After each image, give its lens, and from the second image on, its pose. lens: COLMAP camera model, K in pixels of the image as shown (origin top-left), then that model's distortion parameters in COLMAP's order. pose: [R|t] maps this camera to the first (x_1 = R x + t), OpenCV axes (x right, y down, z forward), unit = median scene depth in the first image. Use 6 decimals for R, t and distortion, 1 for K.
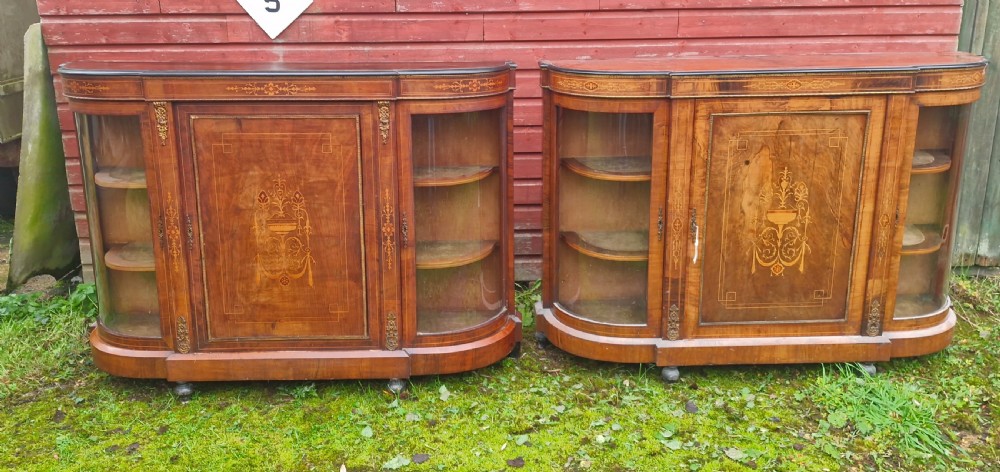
lens RADIAL K [[776.7, 0, 491.8], [0, 776.7, 169.2], [0, 0, 1]] dist [0.104743, -0.129214]
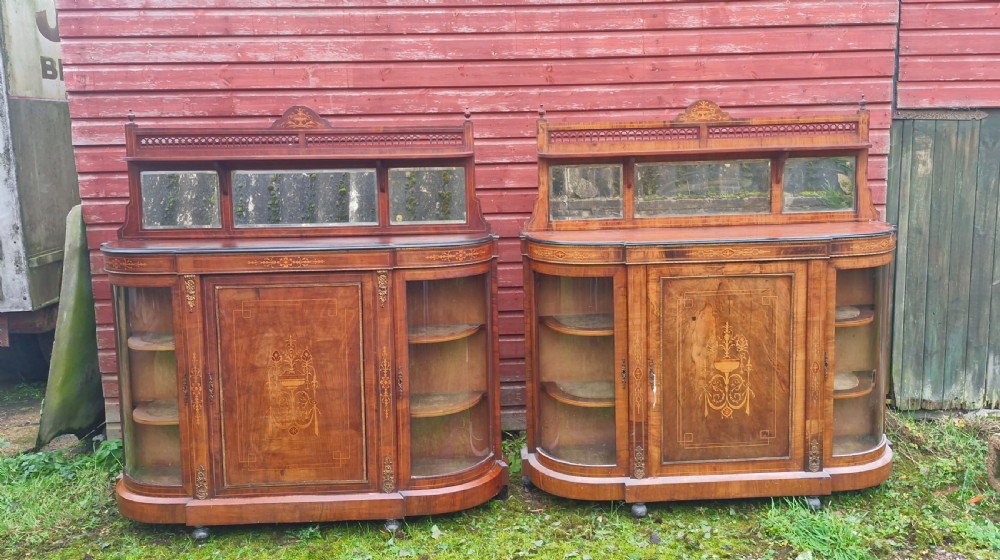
lens RADIAL K [[810.1, 0, 529.3], [0, 810.1, 228.8], [0, 0, 1]] dist [0.110887, -0.143976]
pose [[0.999713, -0.013281, 0.019928, 0.055842], [0.015501, 0.993157, -0.115752, -0.004540], [-0.018254, 0.116028, 0.993078, -0.214582]]
